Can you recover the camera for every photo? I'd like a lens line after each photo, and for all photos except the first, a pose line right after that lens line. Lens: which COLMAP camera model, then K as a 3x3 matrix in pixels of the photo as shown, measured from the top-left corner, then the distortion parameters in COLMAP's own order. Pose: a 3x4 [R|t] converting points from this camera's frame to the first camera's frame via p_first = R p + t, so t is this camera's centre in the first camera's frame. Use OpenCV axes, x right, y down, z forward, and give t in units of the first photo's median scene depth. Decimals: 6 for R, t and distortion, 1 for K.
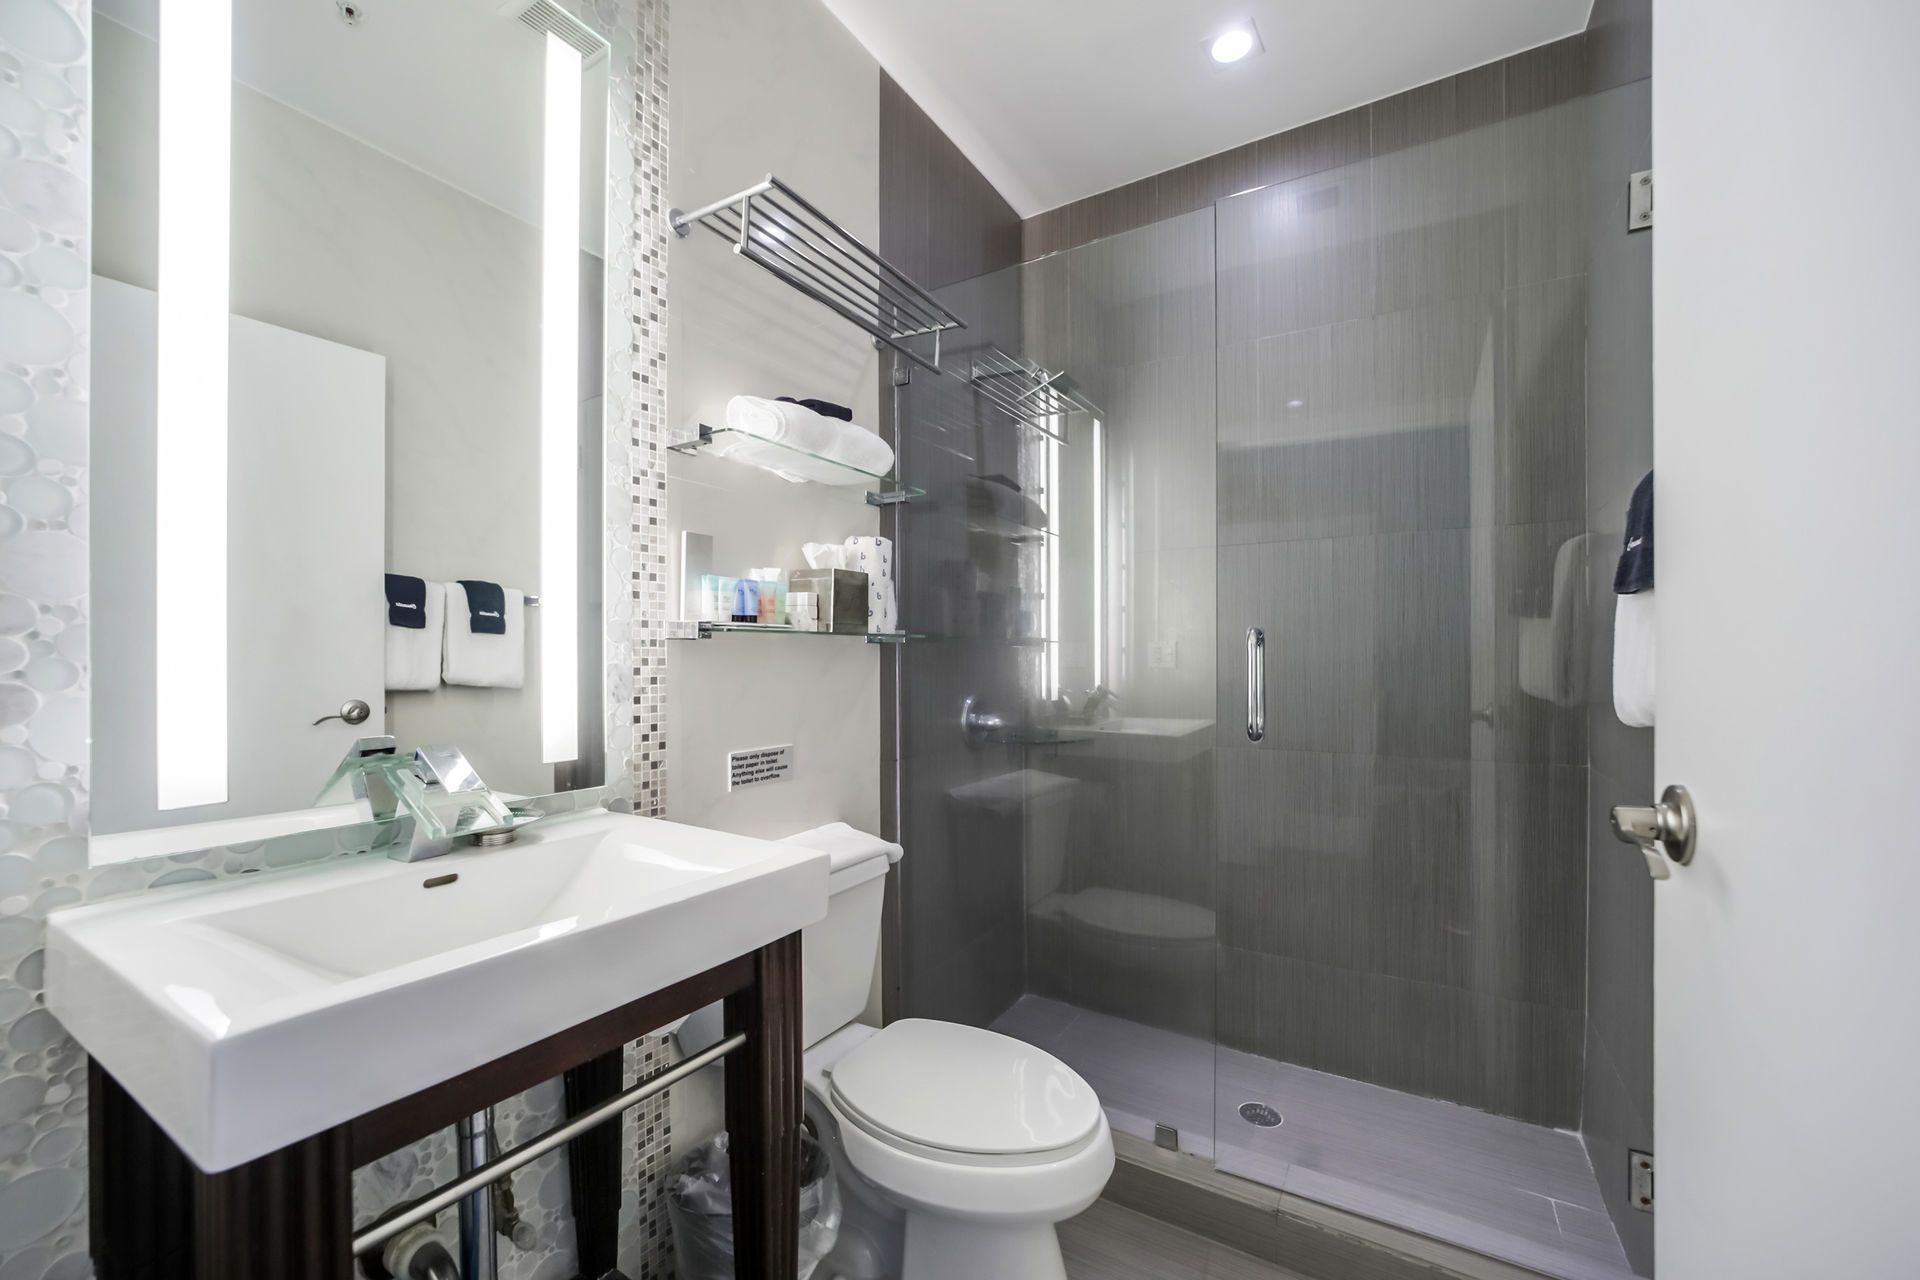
lens RADIAL K [[747.7, 0, 967.5], [0, 747.7, 654.8], [0, 0, 1]] dist [-0.025275, 0.008355]
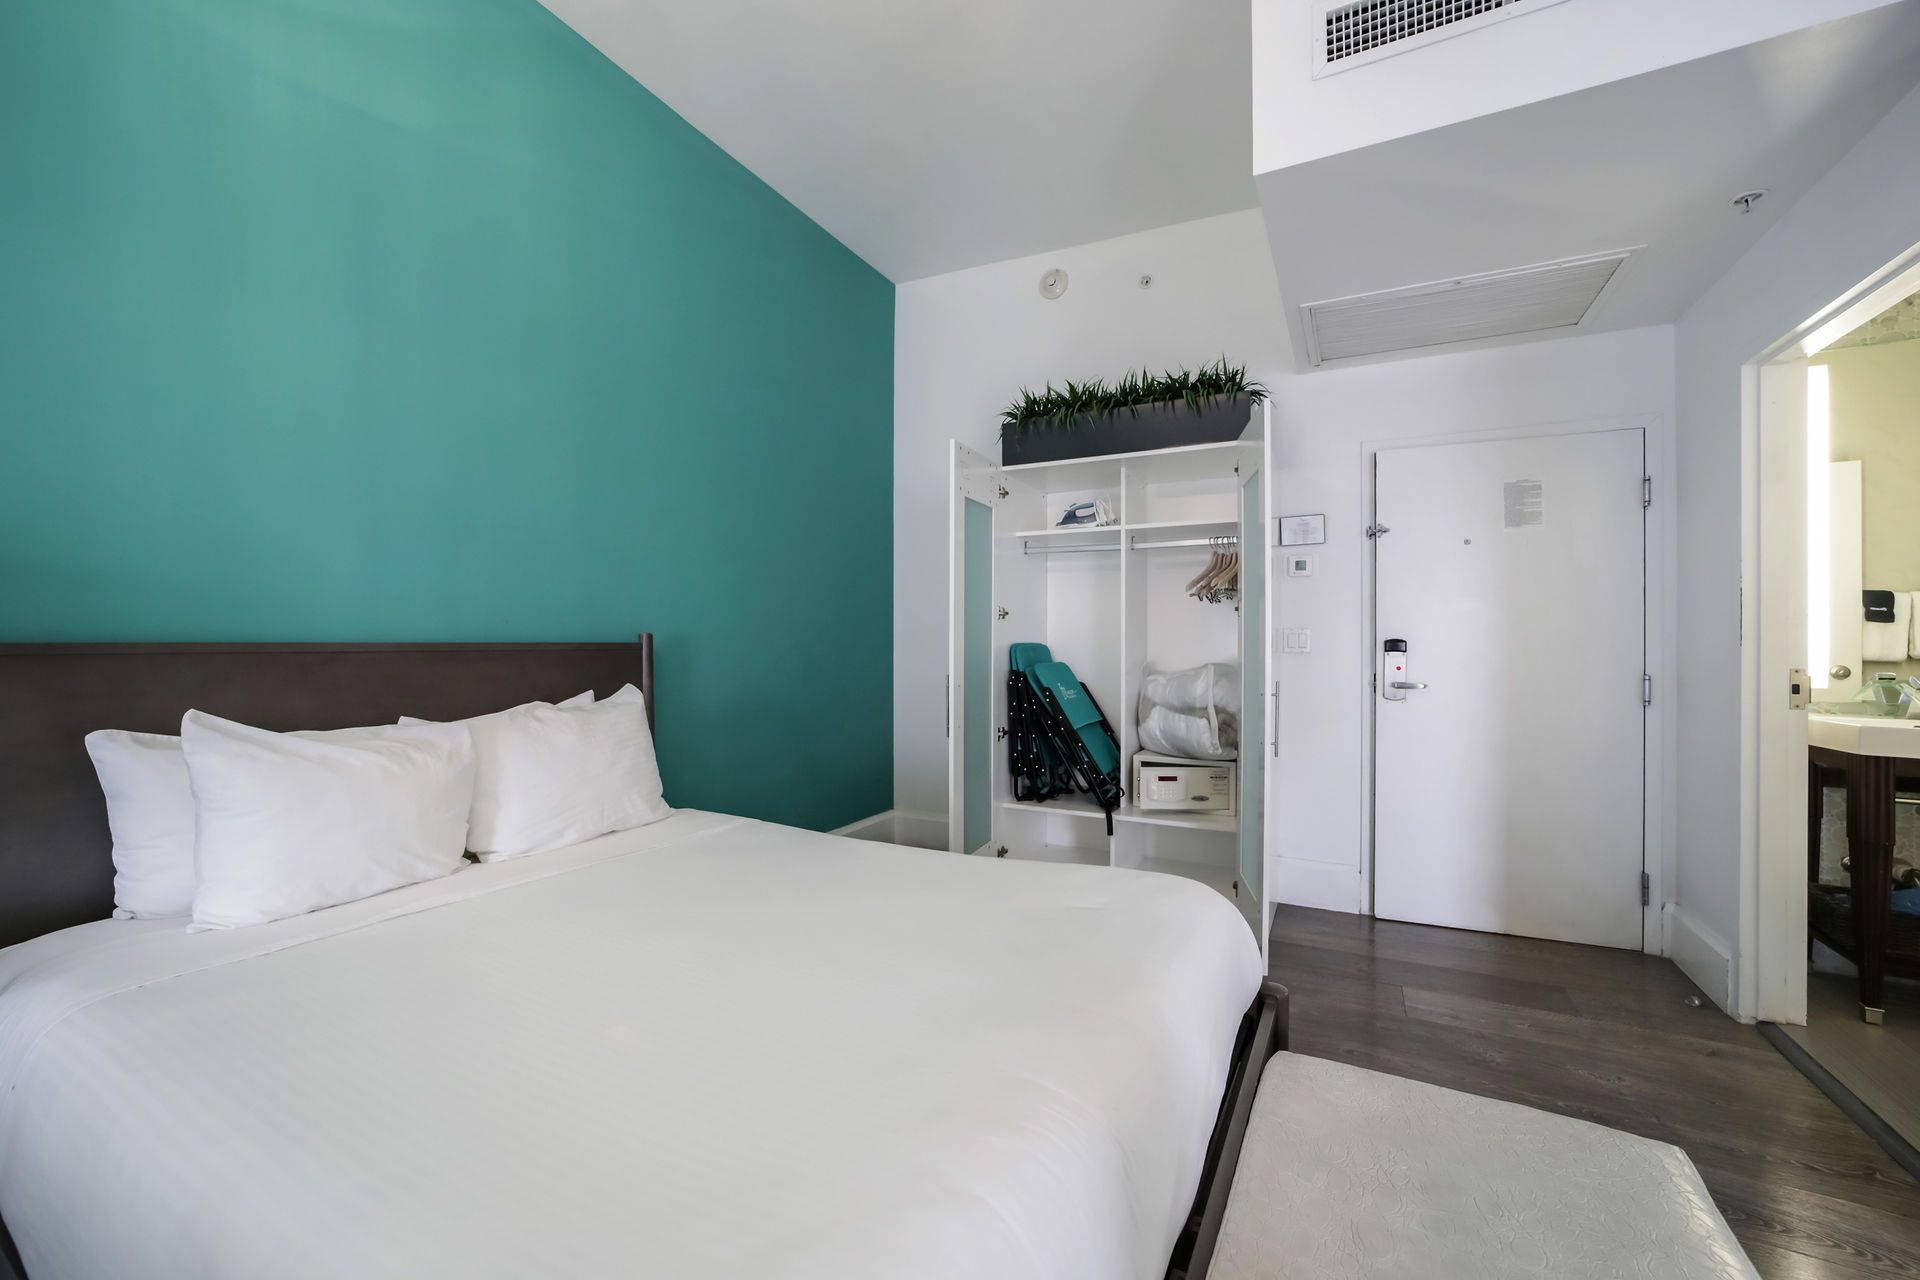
lens RADIAL K [[747.7, 0, 967.5], [0, 747.7, 654.8], [0, 0, 1]] dist [-0.025275, 0.008355]
pose [[0.068041, 0.010283, -0.997630, 0.736374], [0.000740, 0.999946, 0.010357, 0.015806], [0.997682, -0.001443, 0.068029, -1.145286]]
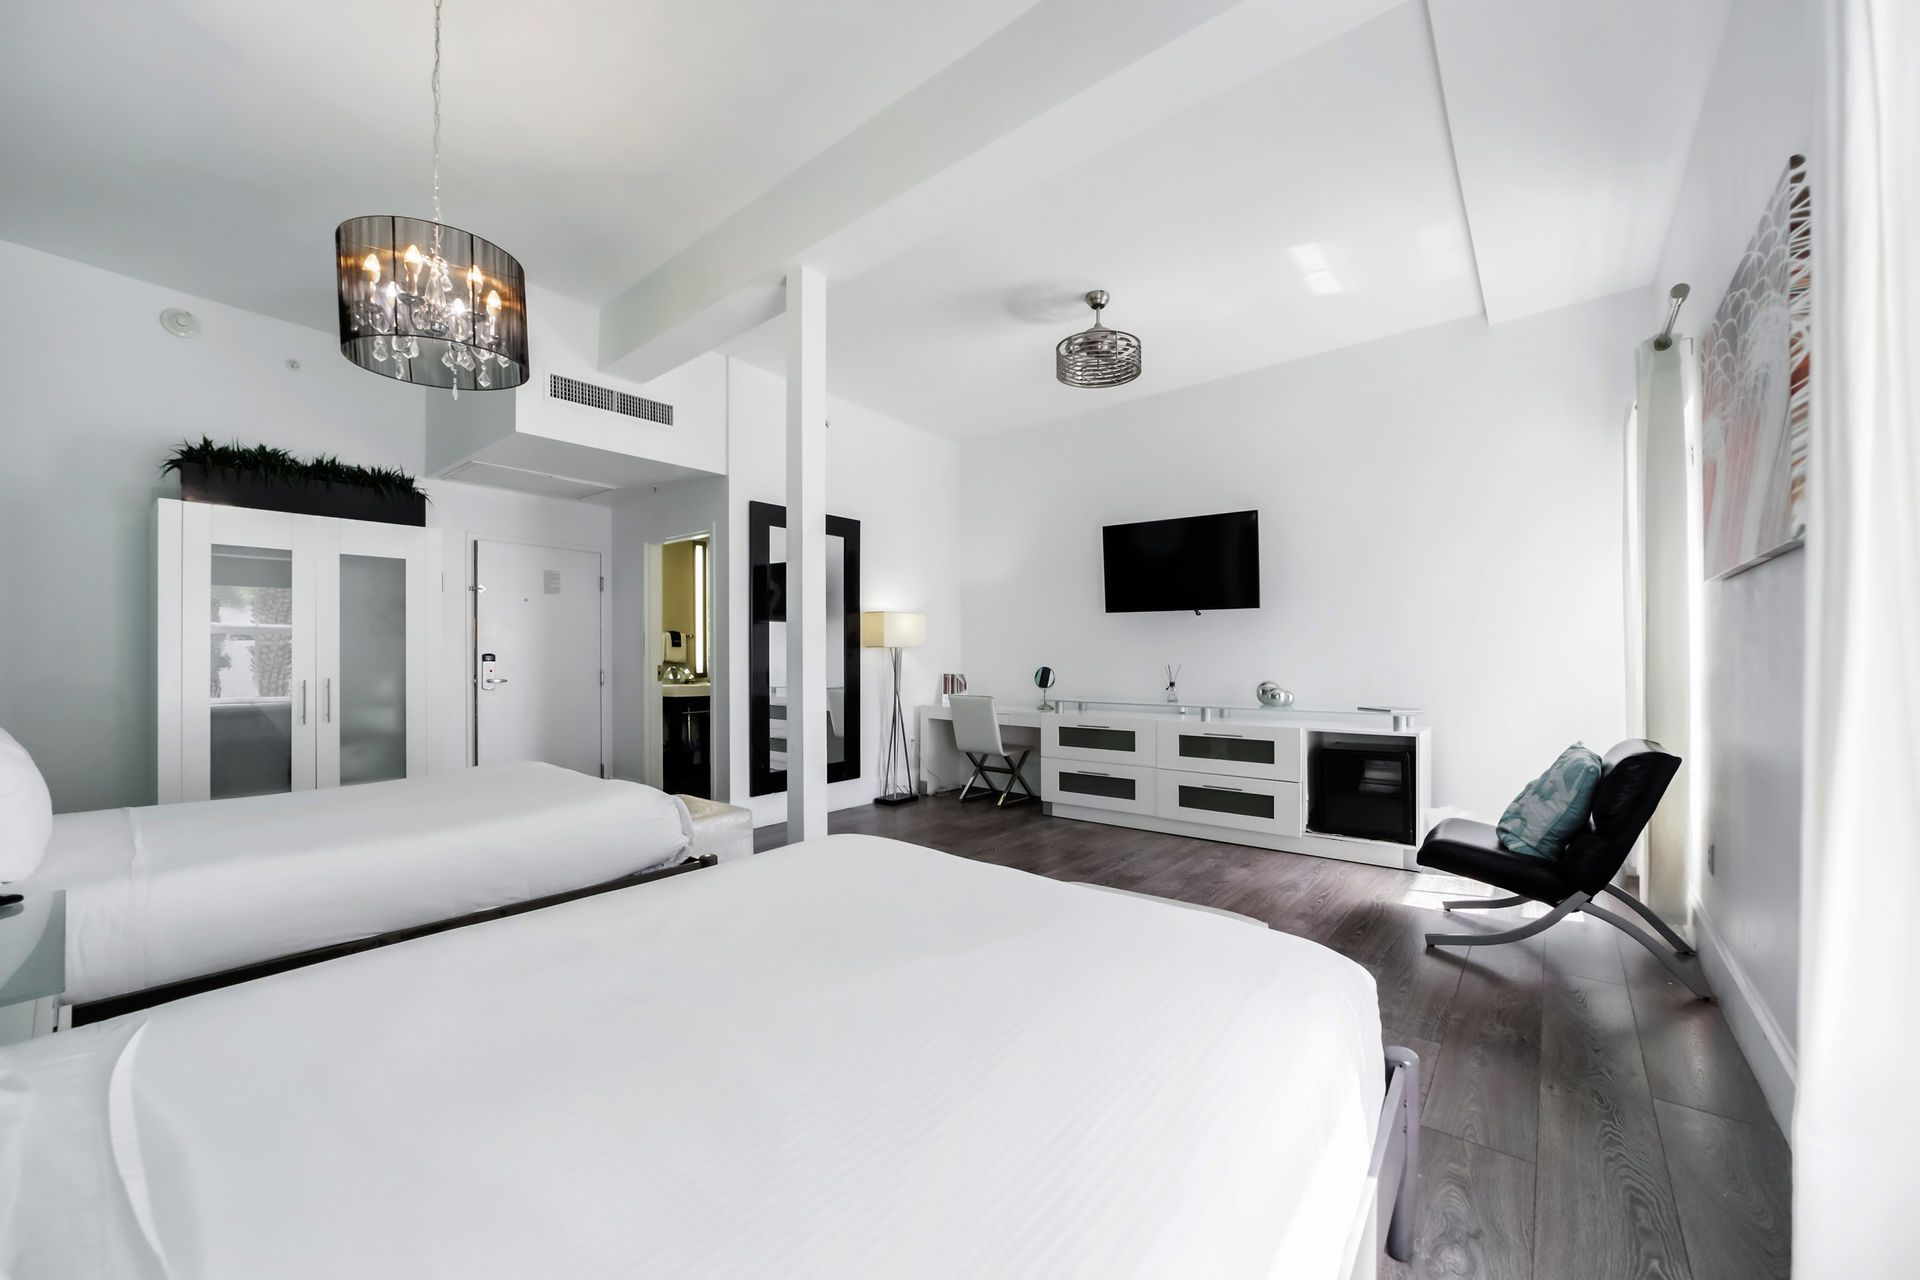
lens RADIAL K [[747.7, 0, 967.5], [0, 747.7, 654.8], [0, 0, 1]] dist [-0.025275, 0.008355]
pose [[0.993887, 0.006577, -0.110210, 1.209799], [-0.005412, 0.999926, 0.010864, -0.033327], [0.110274, -0.010201, 0.993849, -2.545353]]
